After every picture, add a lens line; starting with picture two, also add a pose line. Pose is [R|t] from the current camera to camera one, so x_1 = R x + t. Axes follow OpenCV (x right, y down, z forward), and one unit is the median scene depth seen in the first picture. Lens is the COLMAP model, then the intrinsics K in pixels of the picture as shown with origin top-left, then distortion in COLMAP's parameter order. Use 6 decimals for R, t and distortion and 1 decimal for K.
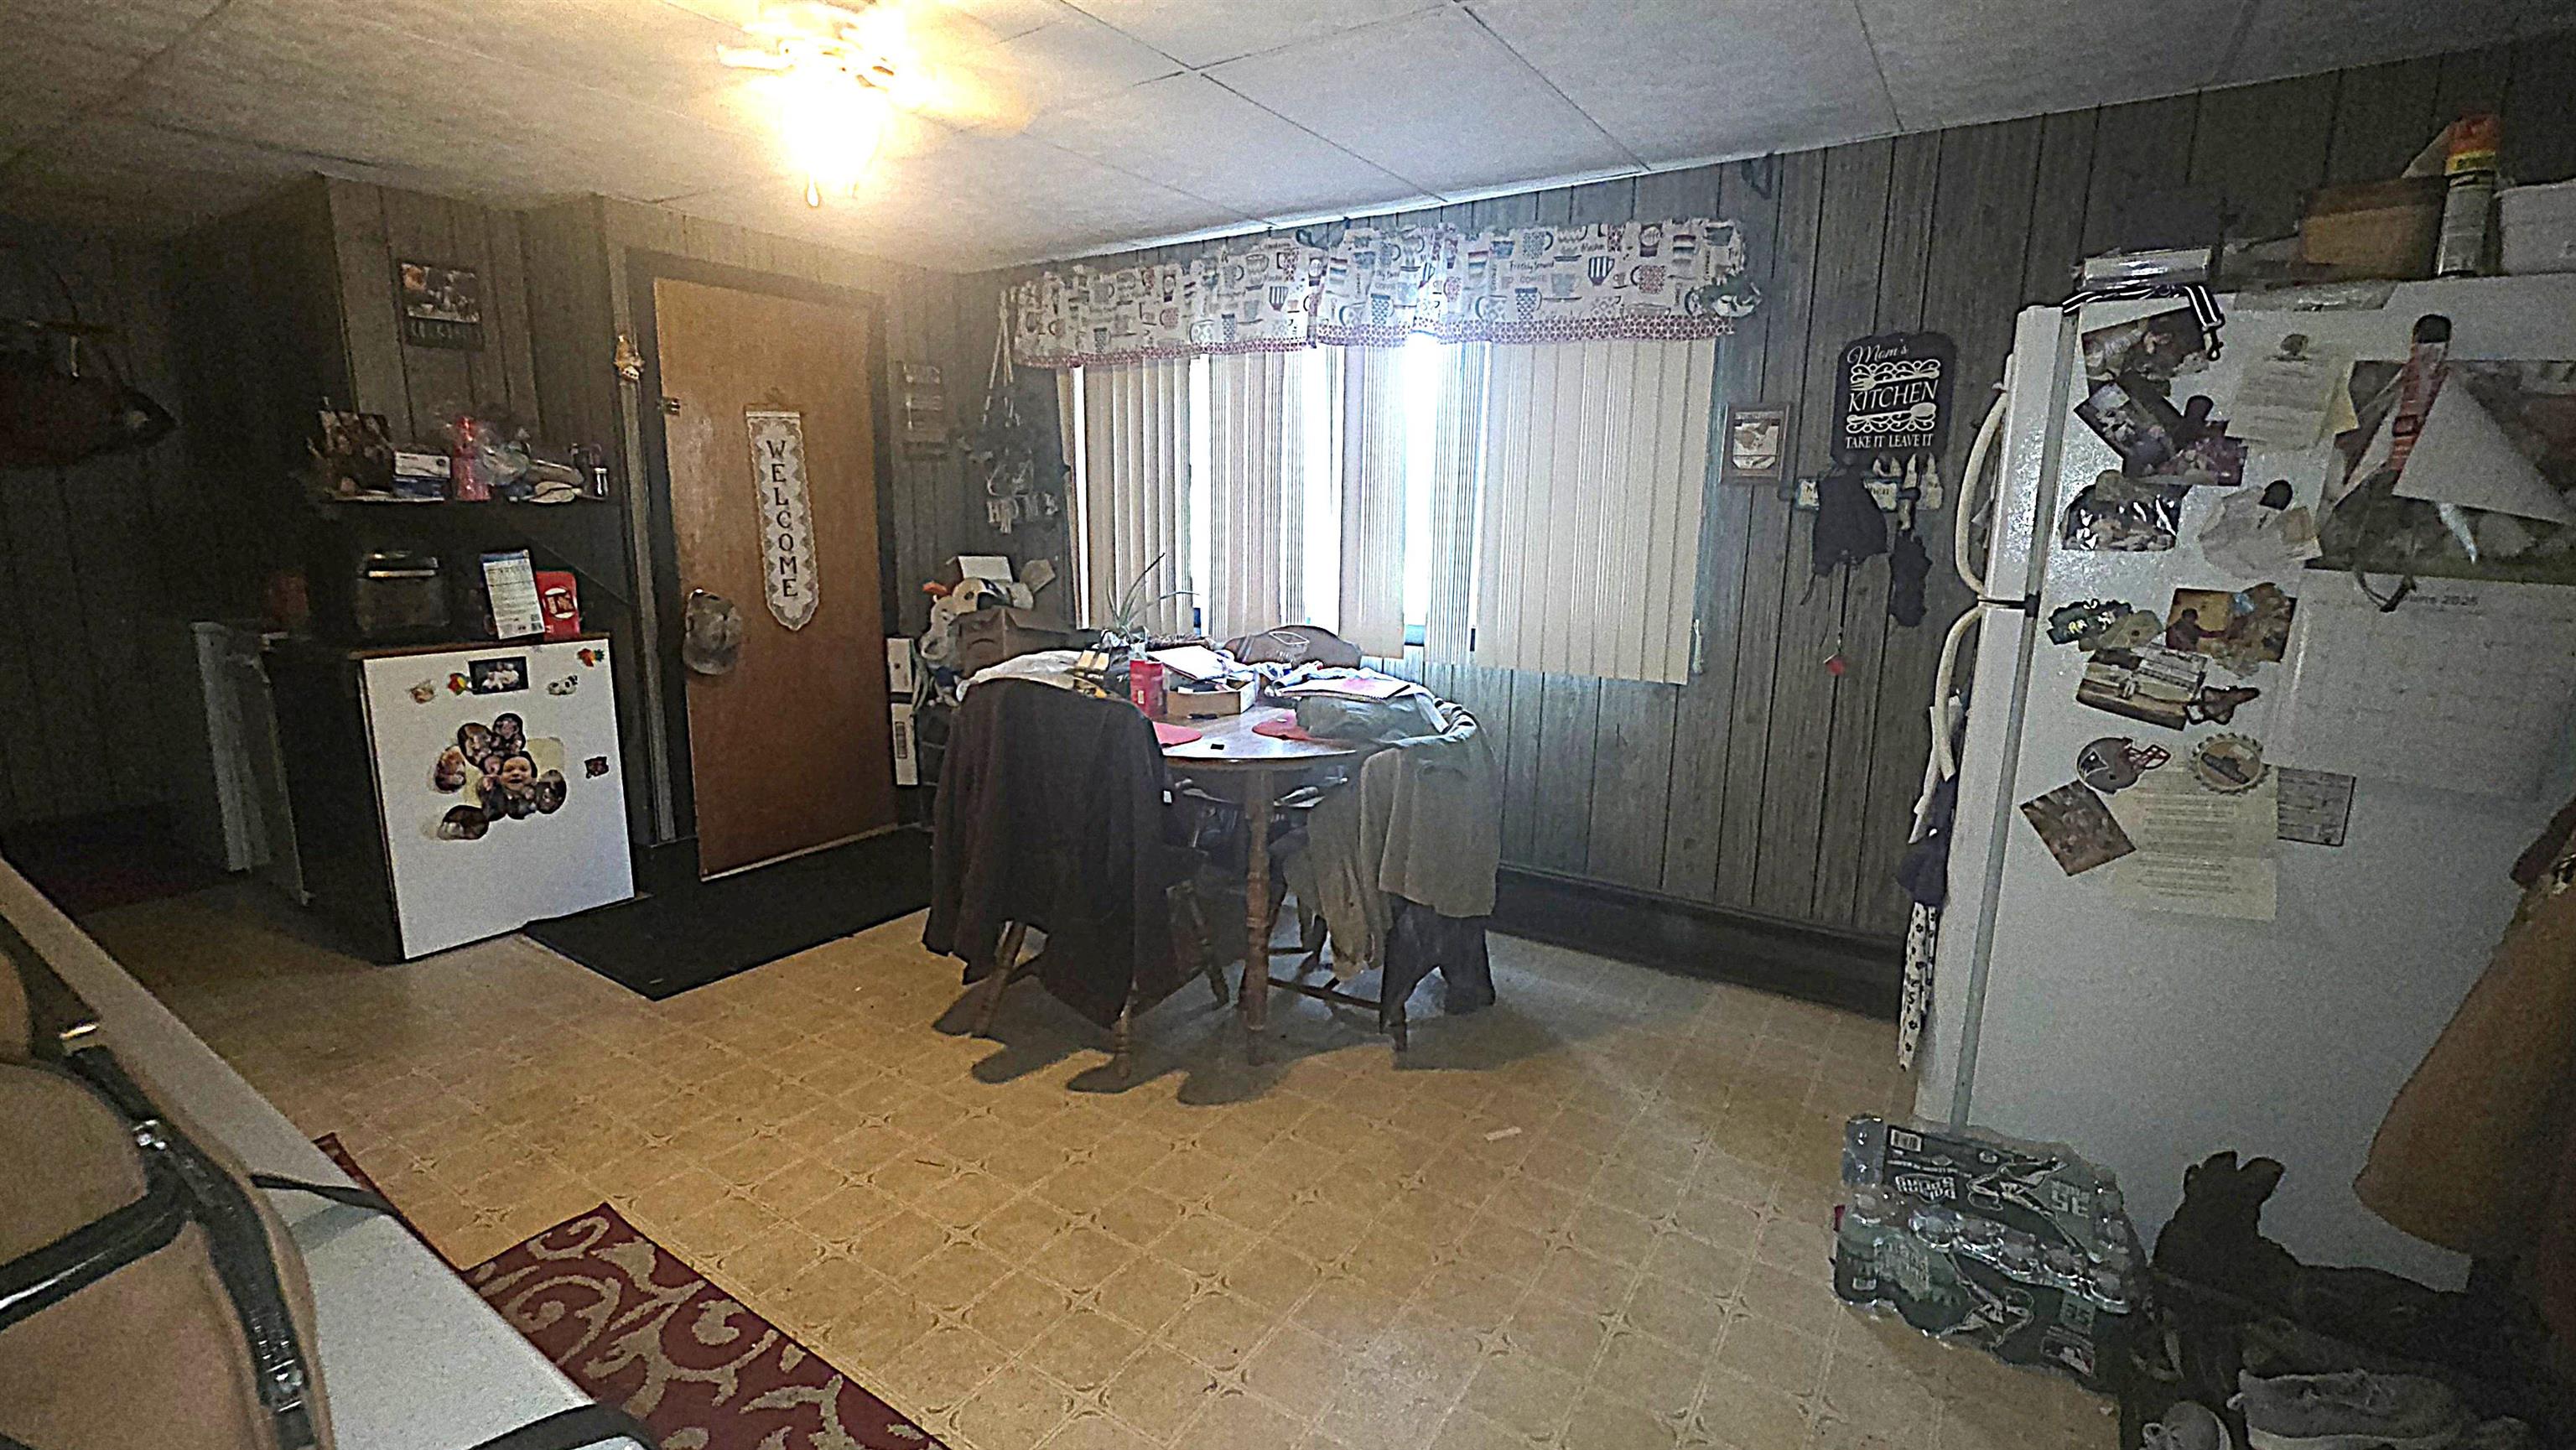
lens RADIAL K [[1124.9, 0, 1288.0], [0, 1124.9, 725.0], [0, 0, 1]] dist [-0.000362, -0.007463]
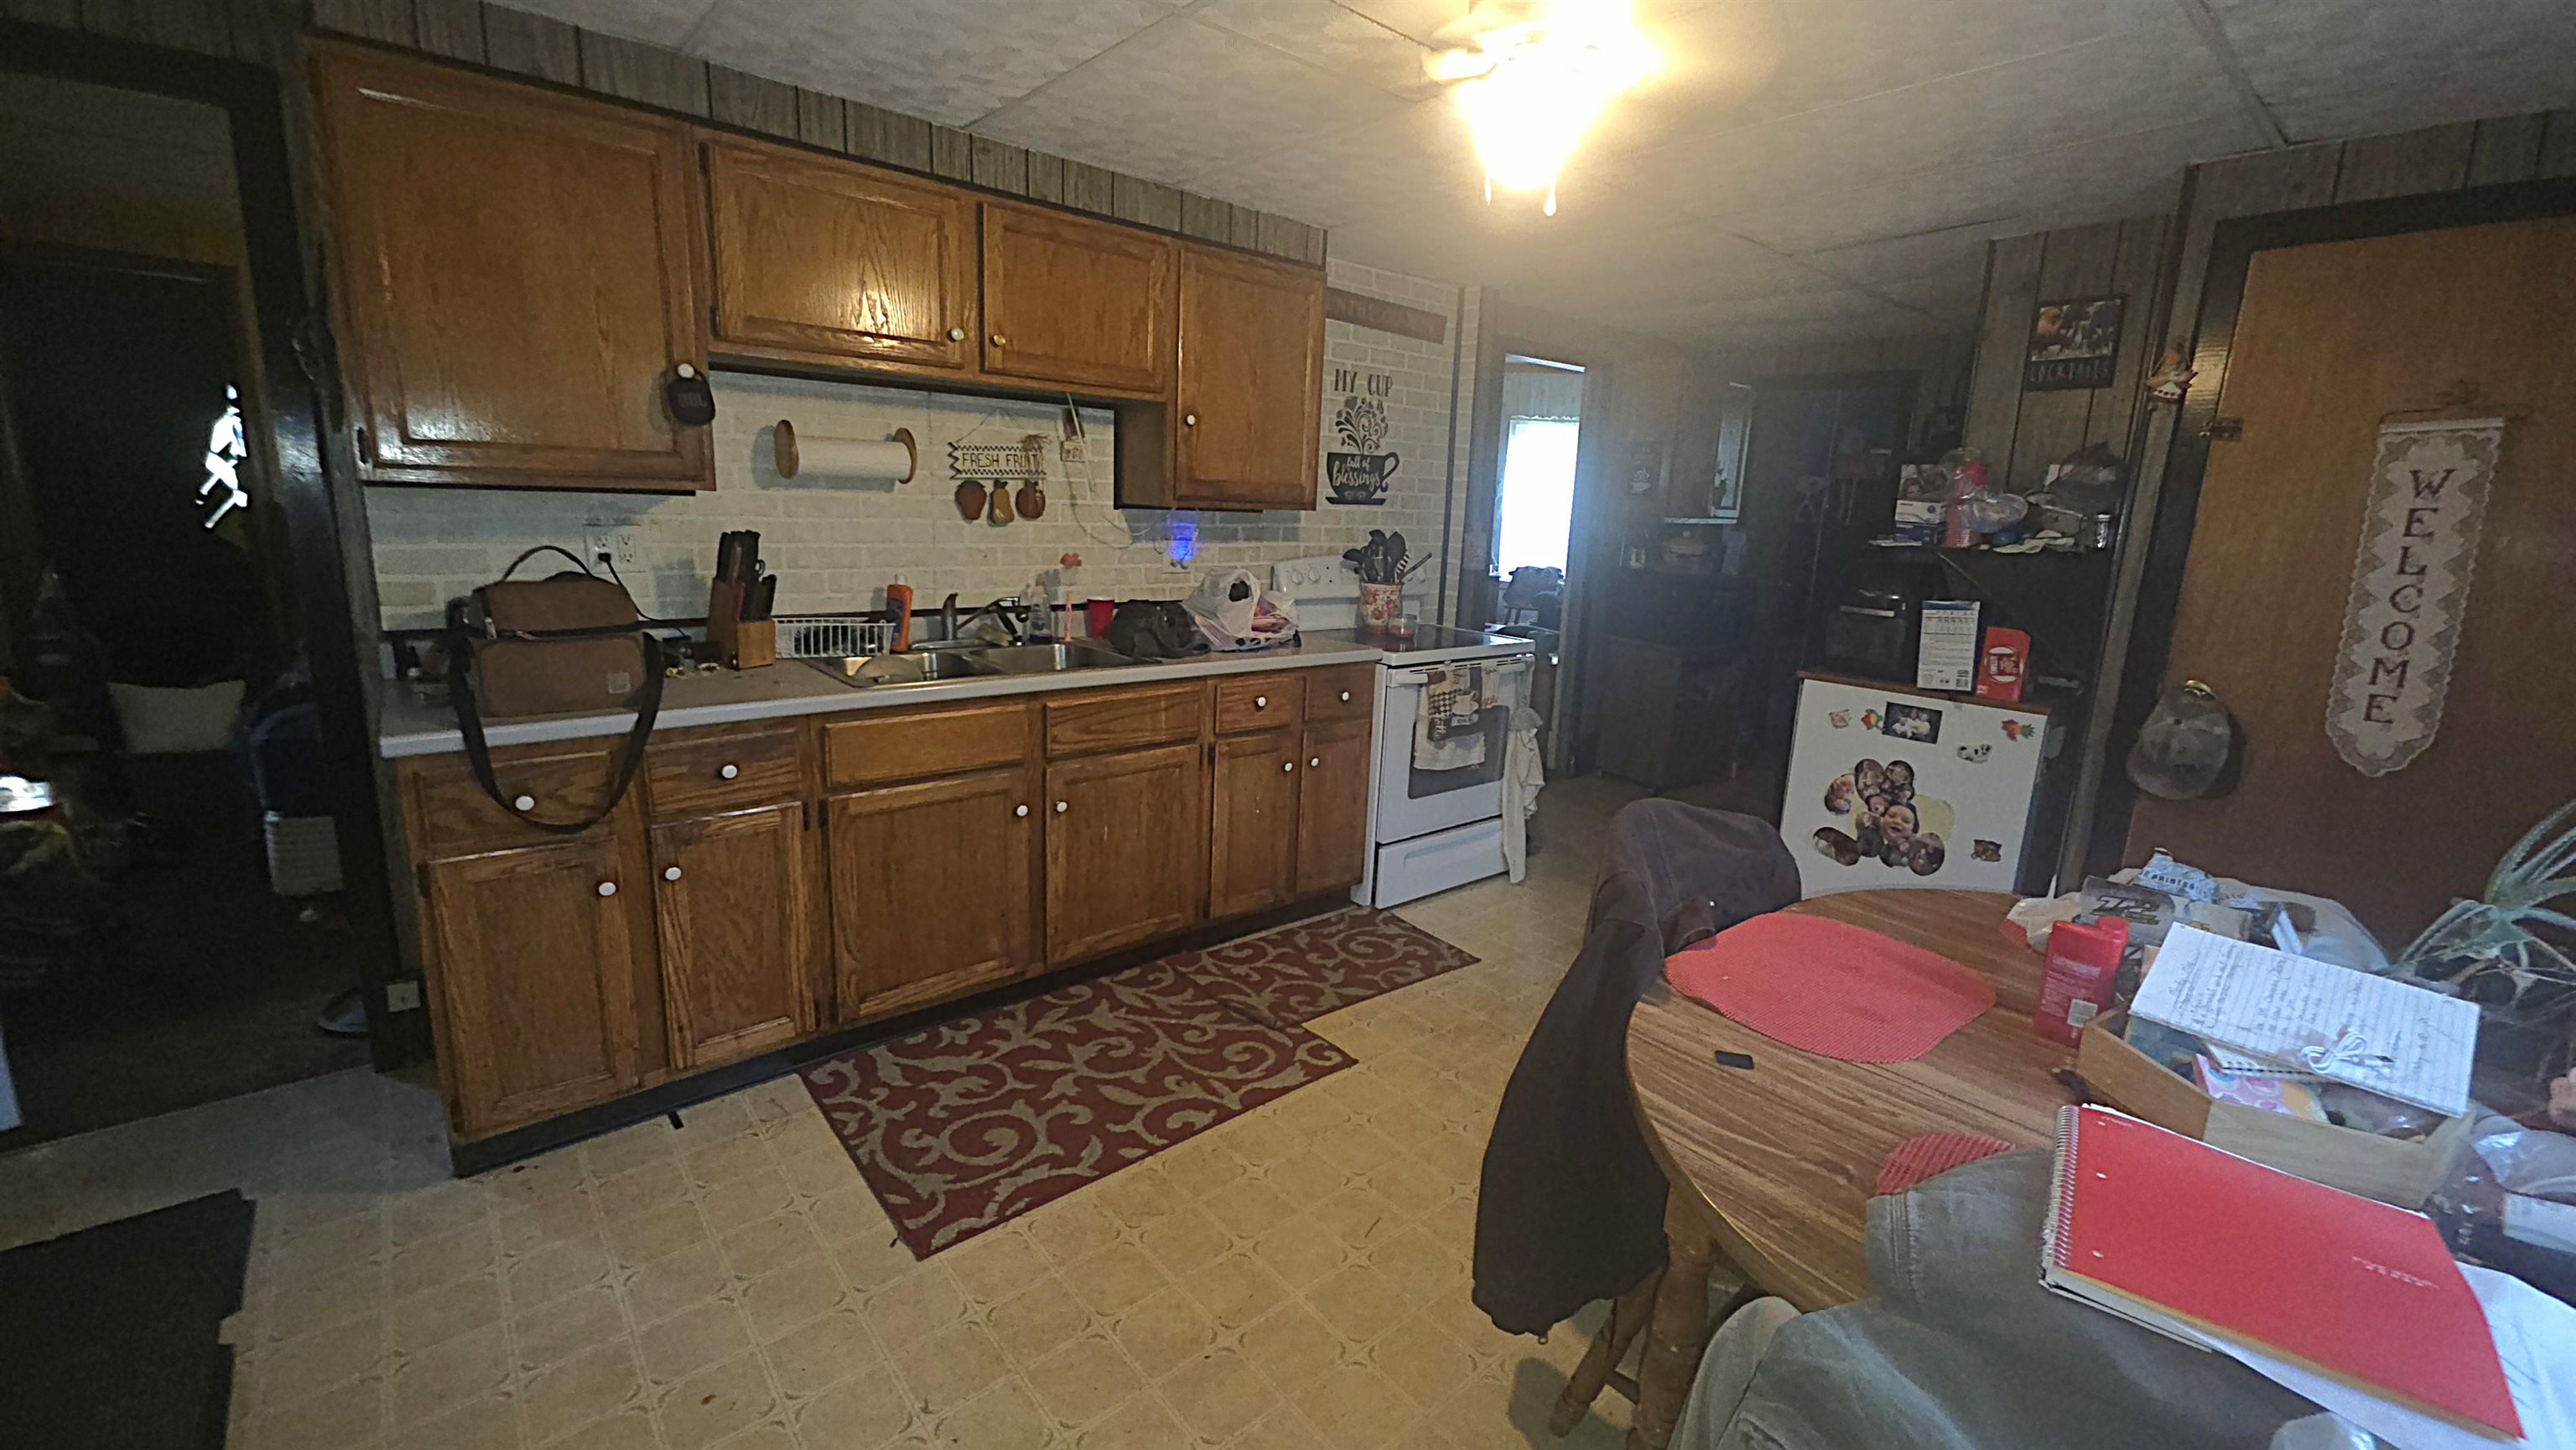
lens RADIAL K [[1022.7, 0, 1288.0], [0, 1022.7, 725.0], [0, 0, 1]] dist [0.001200, -0.005004]
pose [[-0.286280, 0.180156, -0.941056, 0.300239], [-0.221868, 0.943005, 0.248024, -0.142681], [0.932104, 0.279795, -0.229993, 0.689276]]
